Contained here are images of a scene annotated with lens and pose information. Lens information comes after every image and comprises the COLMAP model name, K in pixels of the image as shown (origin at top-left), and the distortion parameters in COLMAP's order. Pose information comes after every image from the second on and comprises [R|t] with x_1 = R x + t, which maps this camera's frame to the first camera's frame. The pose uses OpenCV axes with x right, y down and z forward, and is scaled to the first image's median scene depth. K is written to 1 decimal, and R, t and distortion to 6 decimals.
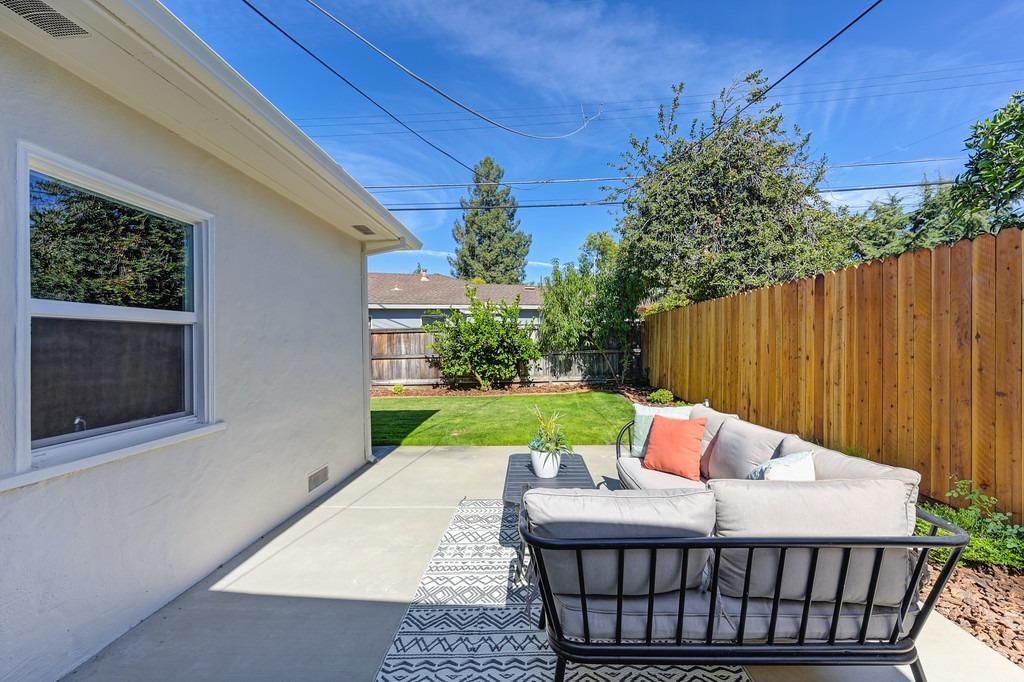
lens RADIAL K [[418.5, 0, 517.2], [0, 418.5, 330.2], [0, 0, 1]] dist [-0.004808, -0.000288]
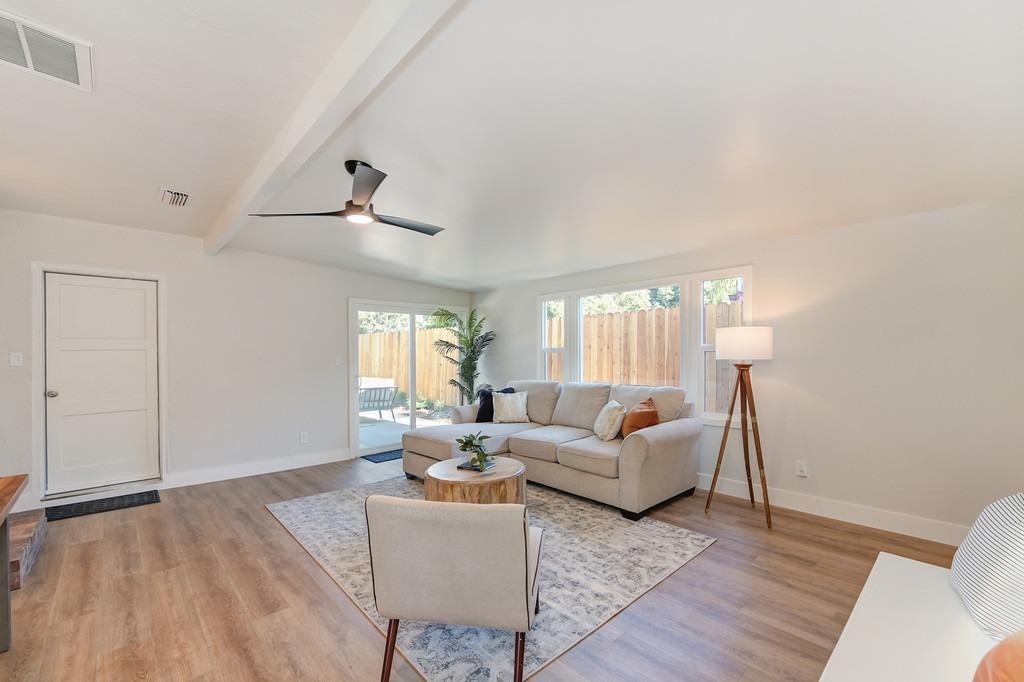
lens RADIAL K [[428.5, 0, 514.1], [0, 428.5, 353.6], [0, 0, 1]] dist [0.001473, 0.000108]
pose [[0.707973, 0.016347, 0.706050, -0.285159], [-0.032226, 0.999438, 0.009175, -0.016670], [-0.705504, -0.029249, 0.708102, -0.603932]]
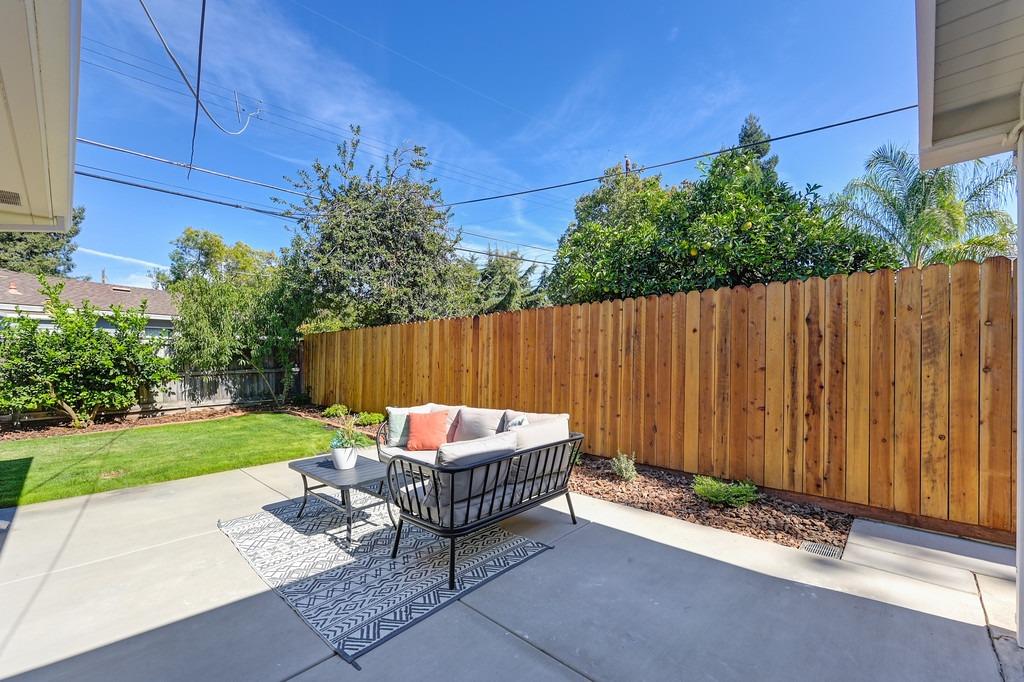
lens RADIAL K [[423.1, 0, 507.1], [0, 423.1, 369.0], [0, 0, 1]] dist [-0.002023, -0.000161]
pose [[0.661841, -0.012217, 0.749545, -0.142243], [-0.021383, 0.999153, 0.035167, 0.001470], [-0.749339, -0.039302, 0.661019, -0.041835]]
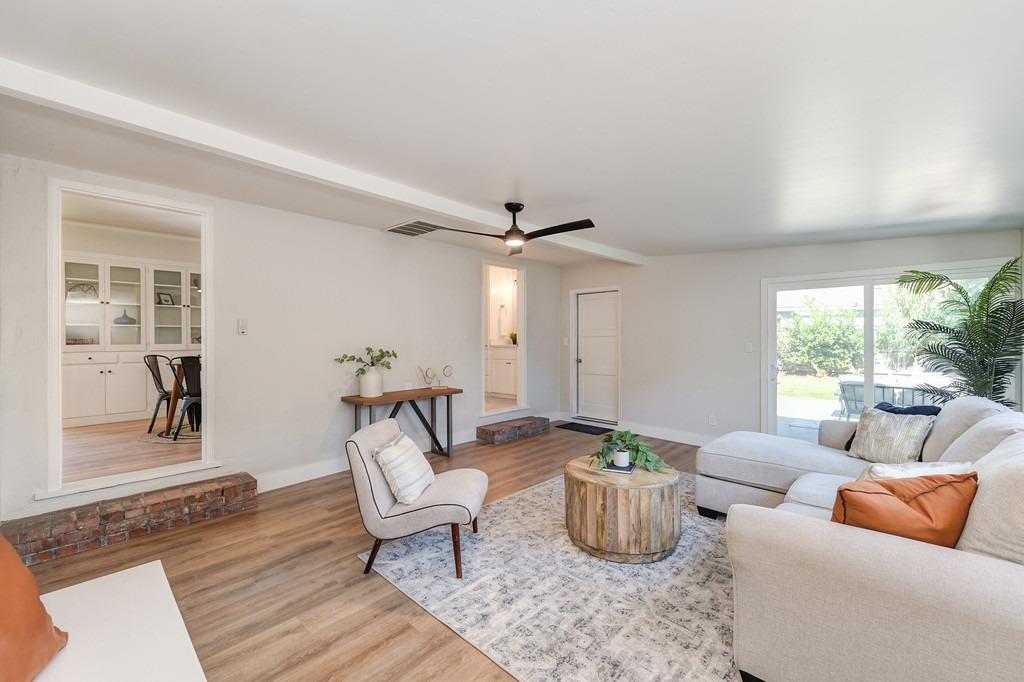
lens RADIAL K [[410.0, 0, 515.5], [0, 410.0, 343.5], [0, 0, 1]] dist [-0.001997, -0.000028]
pose [[0.759412, 0.029365, -0.649947, 0.029004], [0.002570, 0.998838, 0.048132, -0.024155], [0.650605, -0.038222, 0.758454, -0.608842]]
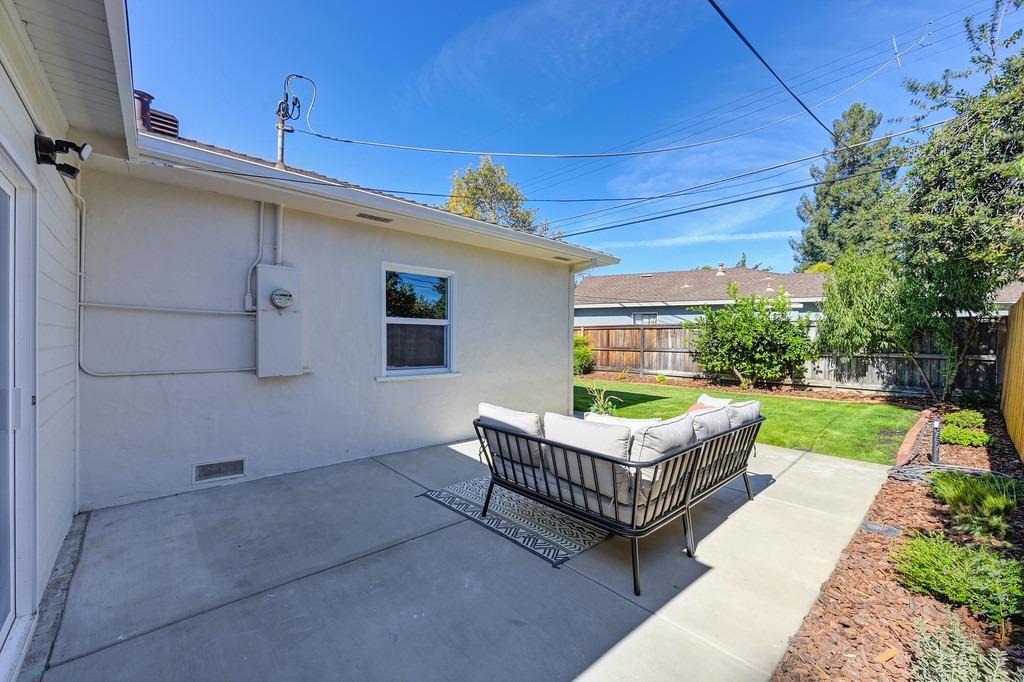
lens RADIAL K [[410.0, 0, 515.5], [0, 410.0, 343.5], [0, 0, 1]] dist [-0.001997, -0.000028]
pose [[0.709289, 0.037397, -0.703925, 0.220950], [-0.004267, 0.998801, 0.048763, -0.005642], [0.704905, -0.031583, 0.708598, -0.056326]]
